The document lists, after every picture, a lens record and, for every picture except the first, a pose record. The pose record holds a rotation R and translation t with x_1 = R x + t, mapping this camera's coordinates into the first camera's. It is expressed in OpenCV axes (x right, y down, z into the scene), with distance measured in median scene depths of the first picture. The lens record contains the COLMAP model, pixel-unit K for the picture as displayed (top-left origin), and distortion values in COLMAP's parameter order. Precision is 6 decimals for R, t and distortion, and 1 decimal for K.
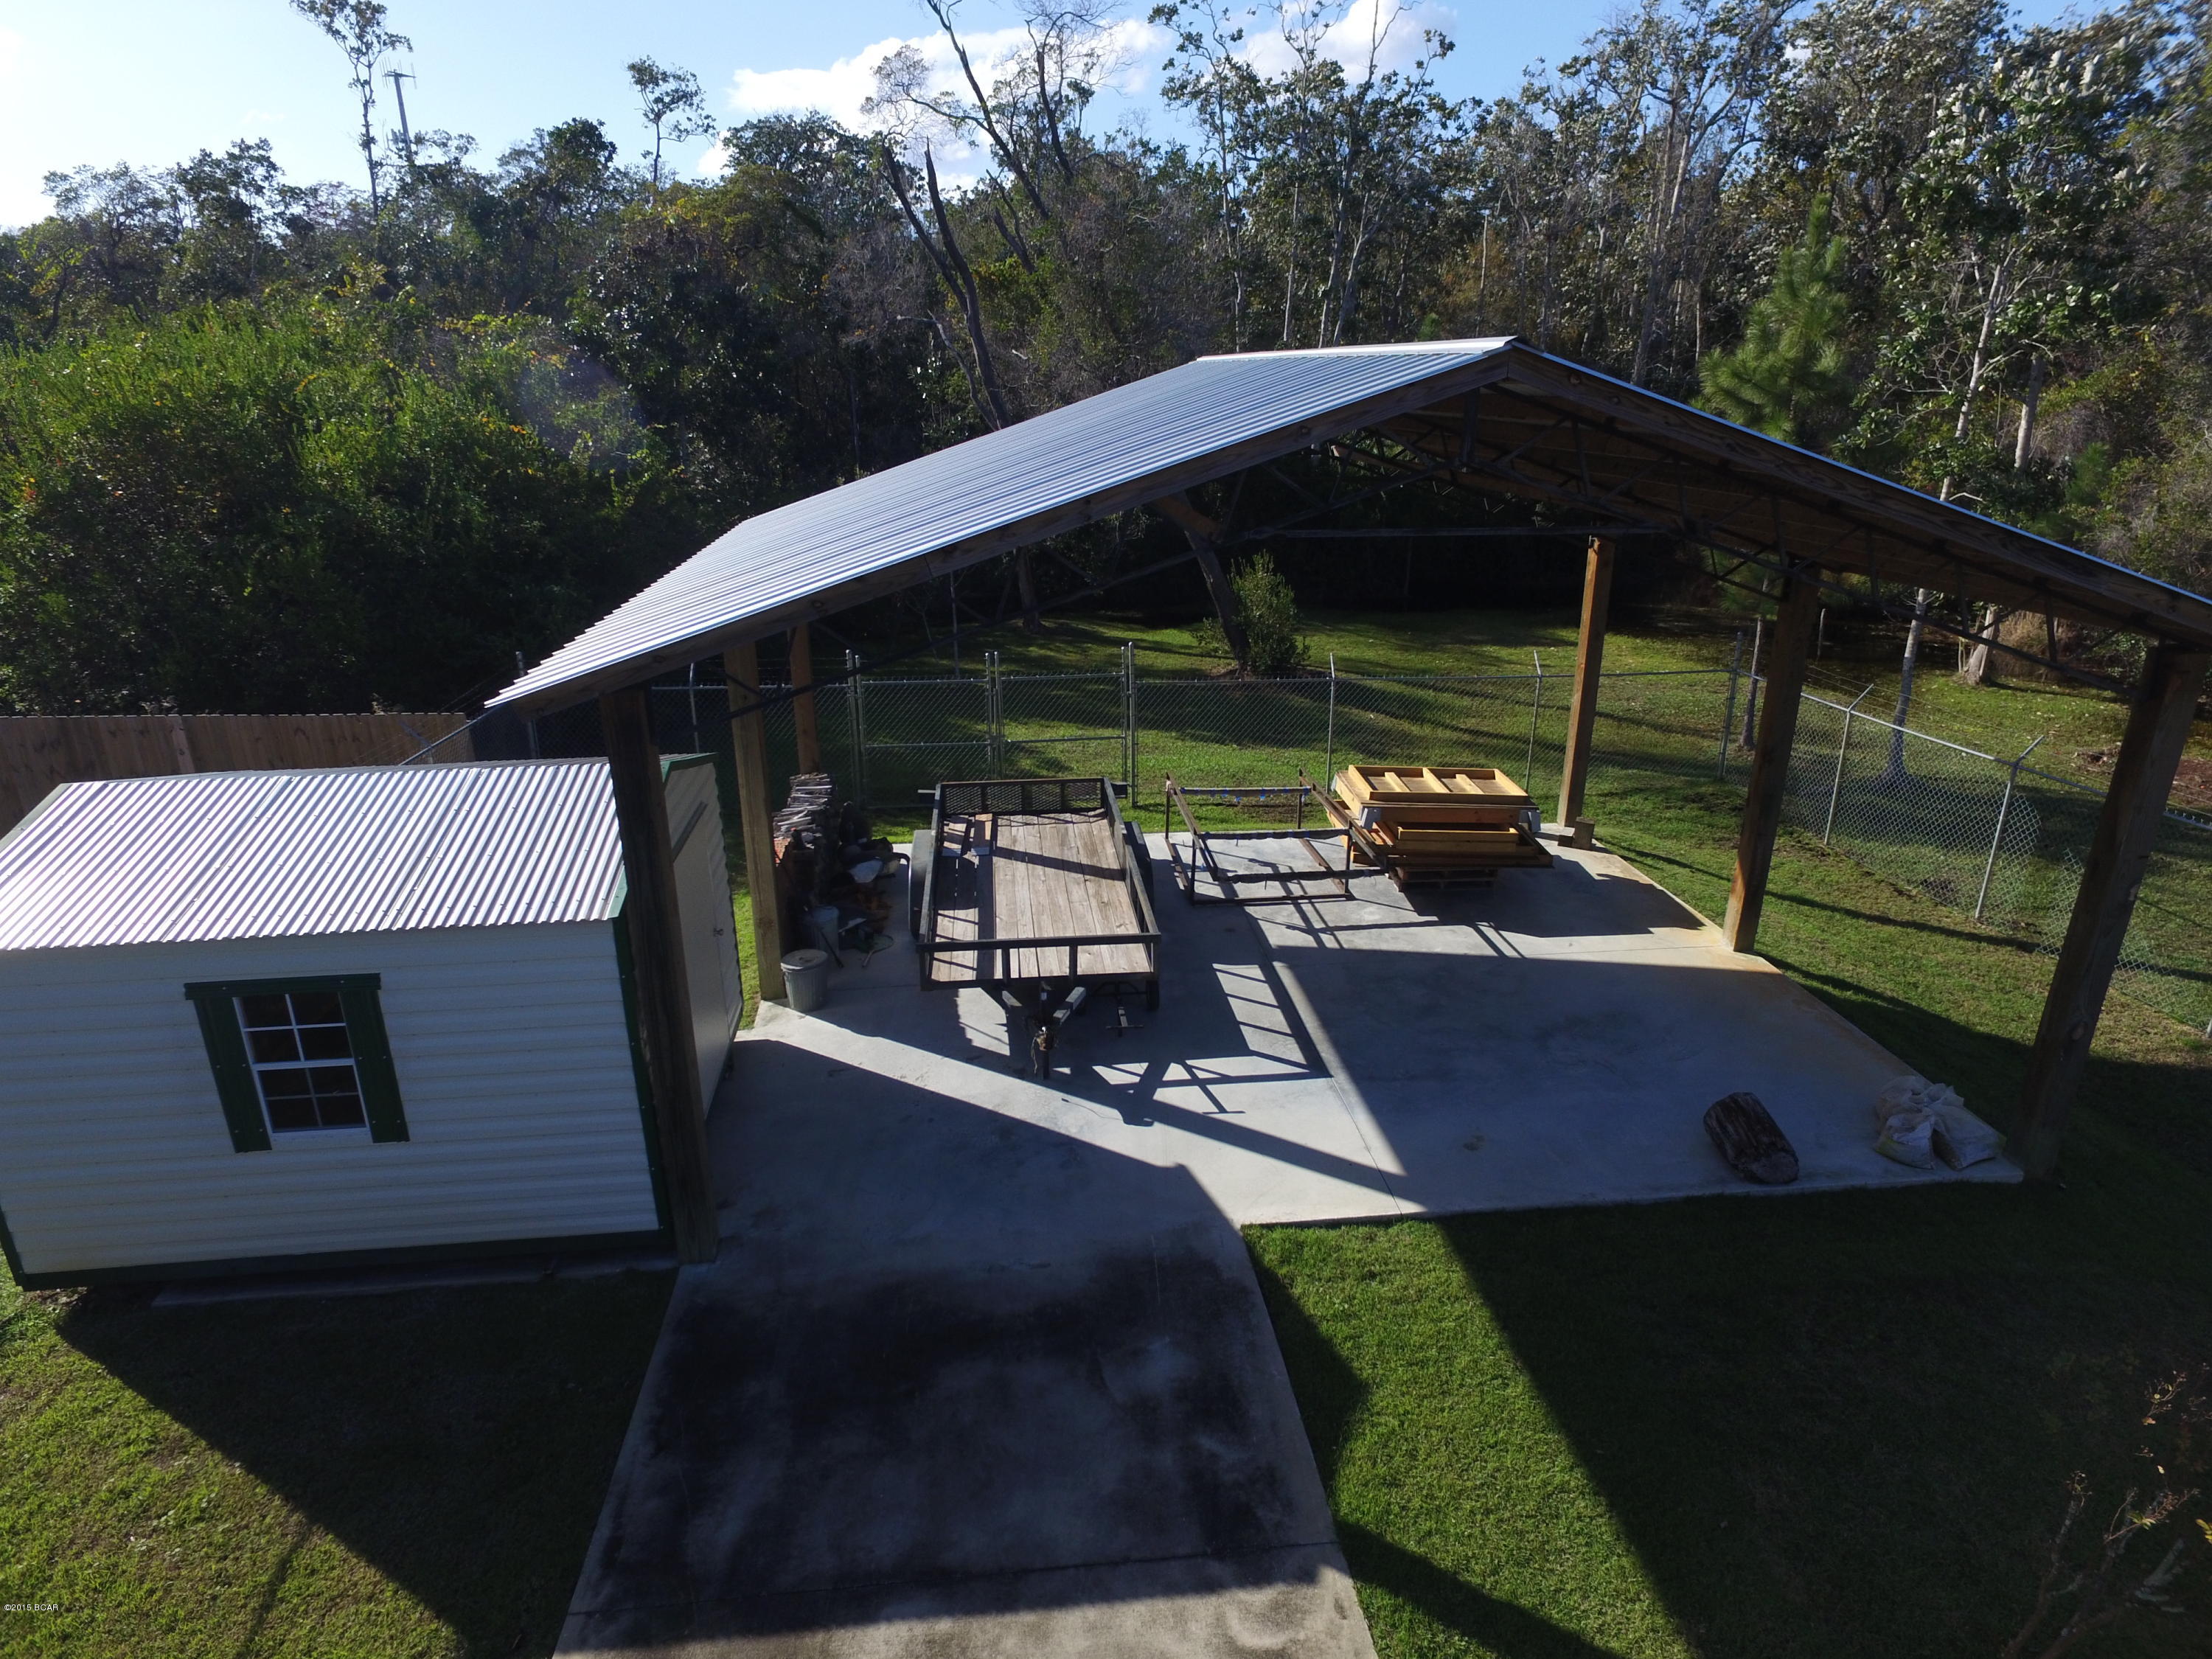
lens RADIAL K [[1285.2, 0, 1103.2], [0, 1285.2, 830.9], [0, 0, 1]] dist [-0.006412, 0.009731]
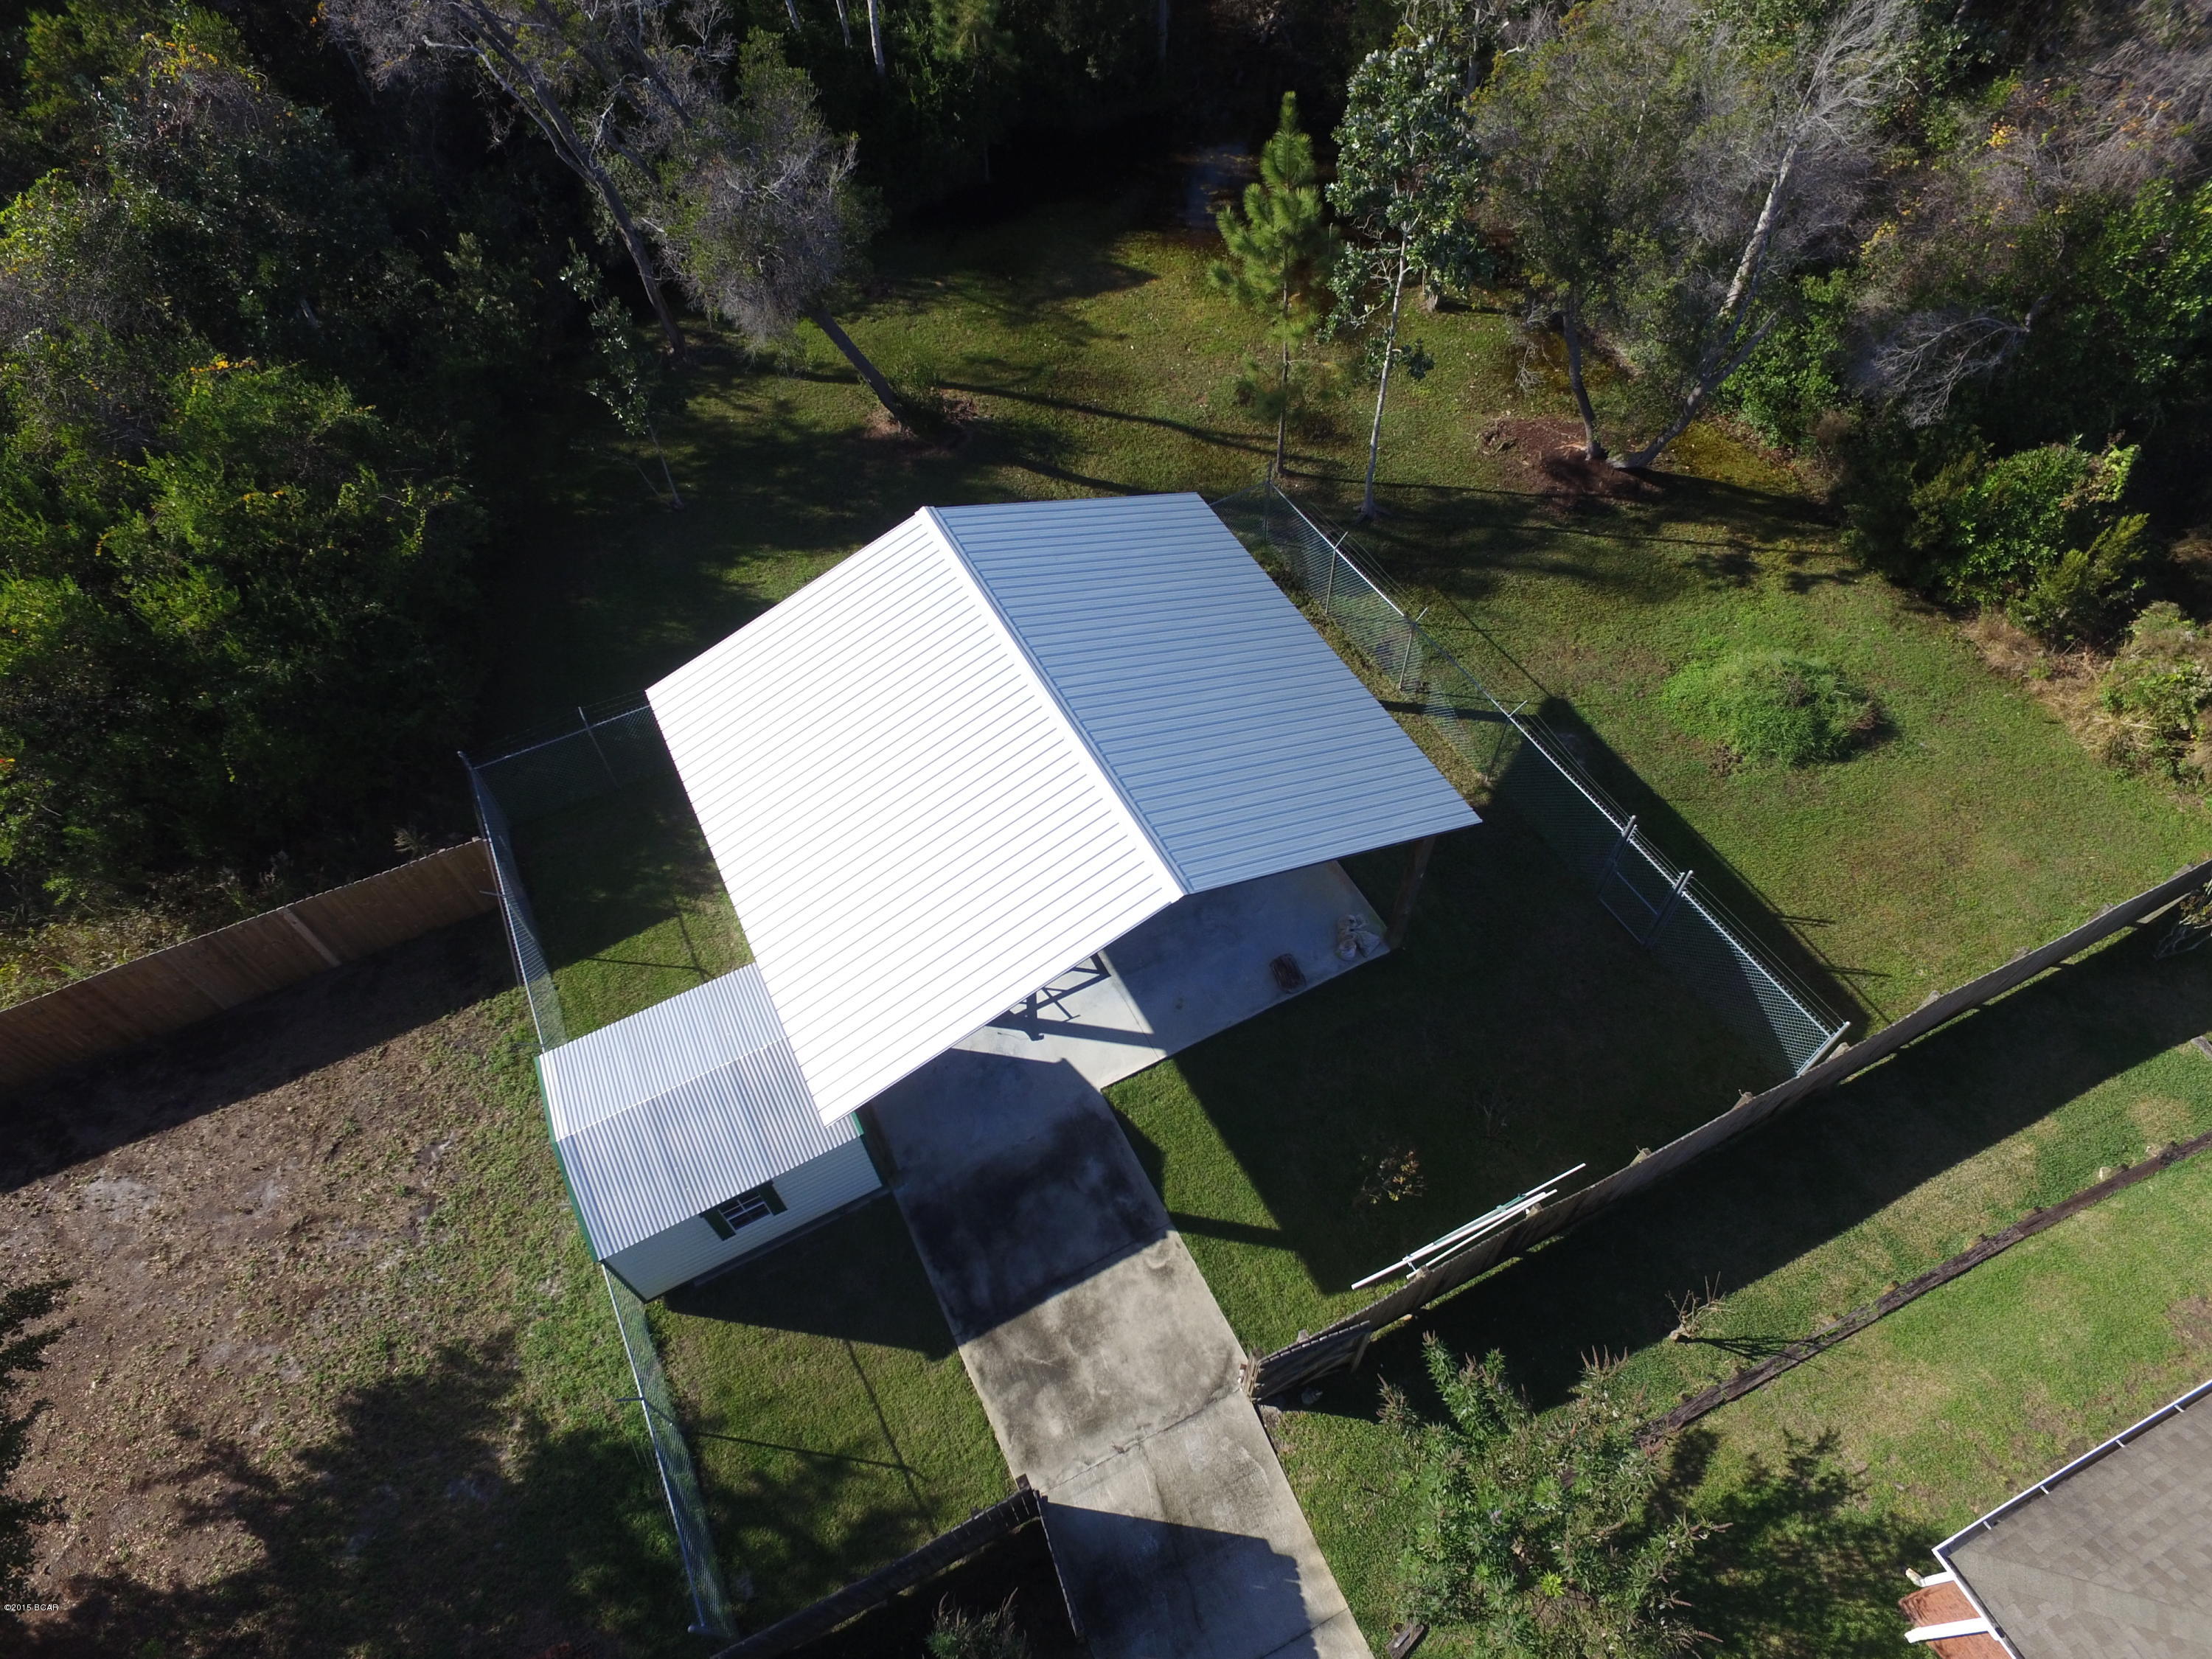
lens RADIAL K [[1317.6, 0, 1084.6], [0, 1317.6, 799.6], [0, 0, 1]] dist [0.000994, 0.002850]
pose [[0.934070, -0.295727, 0.200149, -0.205538], [0.136864, 0.814179, 0.564253, -1.238470], [-0.329822, -0.499658, 0.800974, -0.574762]]
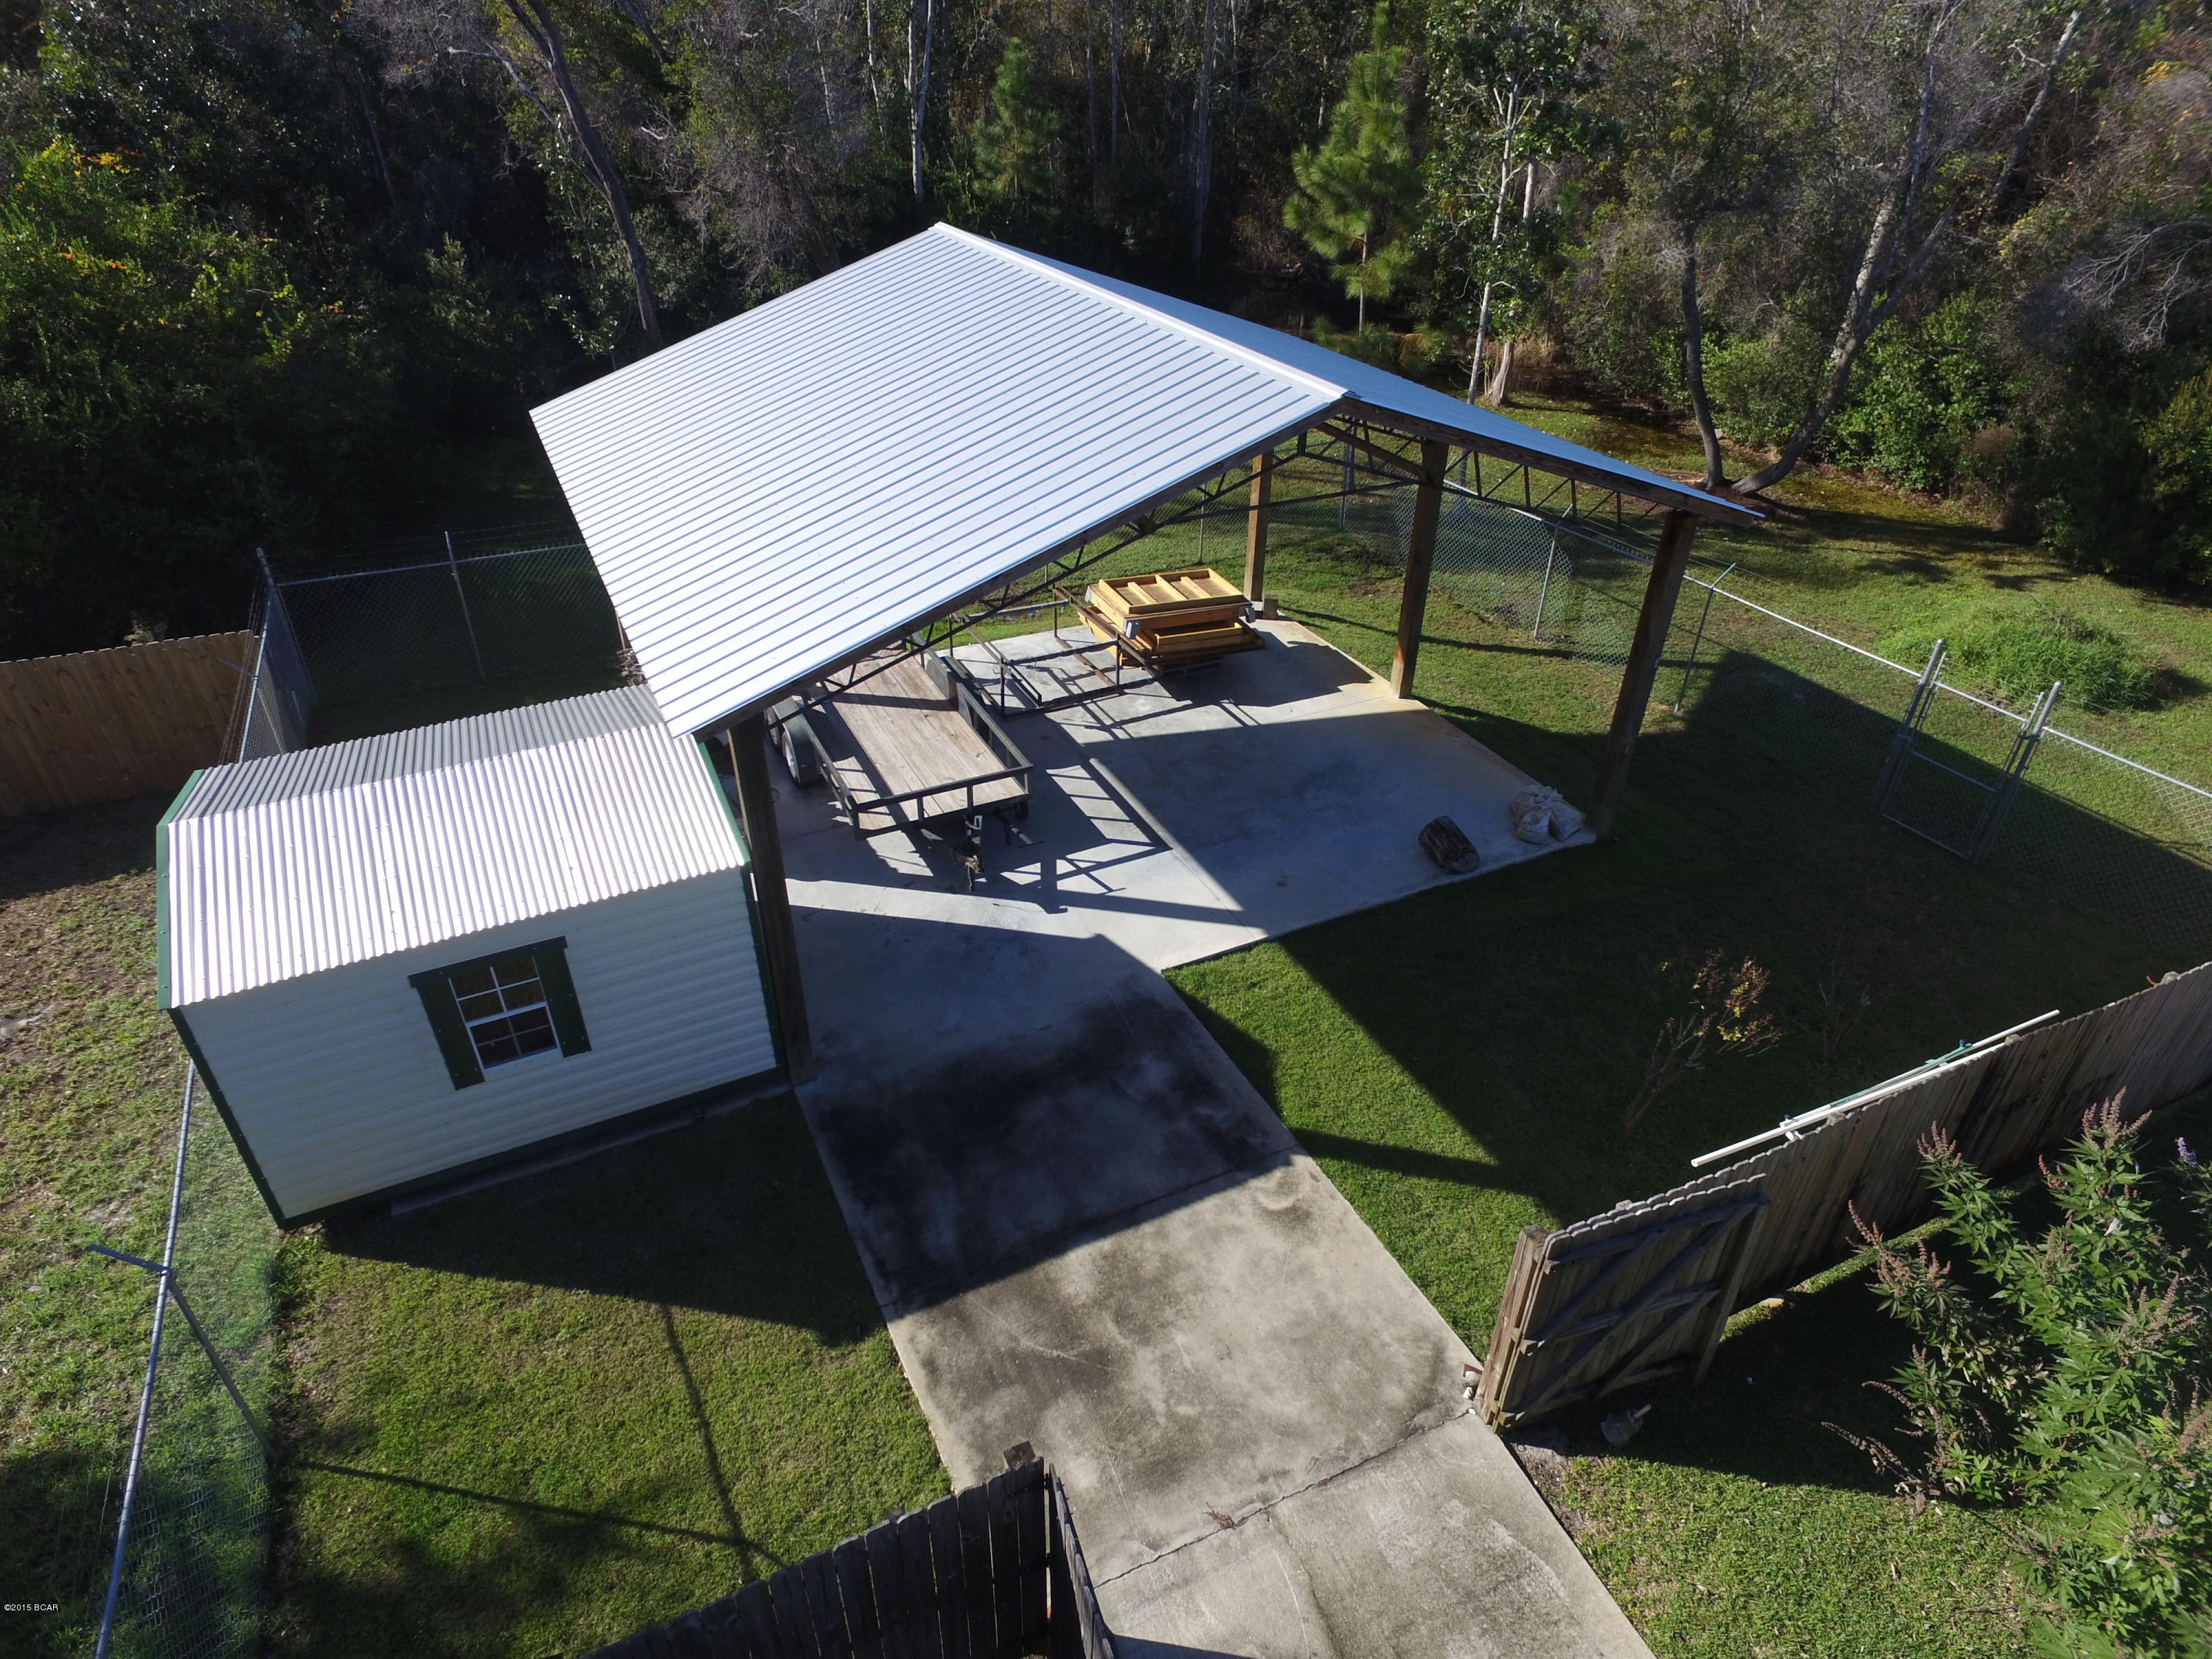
lens RADIAL K [[1299.5, 0, 1093.8], [0, 1299.5, 802.2], [0, 0, 1]] dist [0.000185, 0.004157]
pose [[0.938803, -0.173700, 0.297450, -0.295574], [0.104511, 0.966475, 0.234529, -0.186203], [-0.328216, -0.189090, 0.925483, -0.247470]]
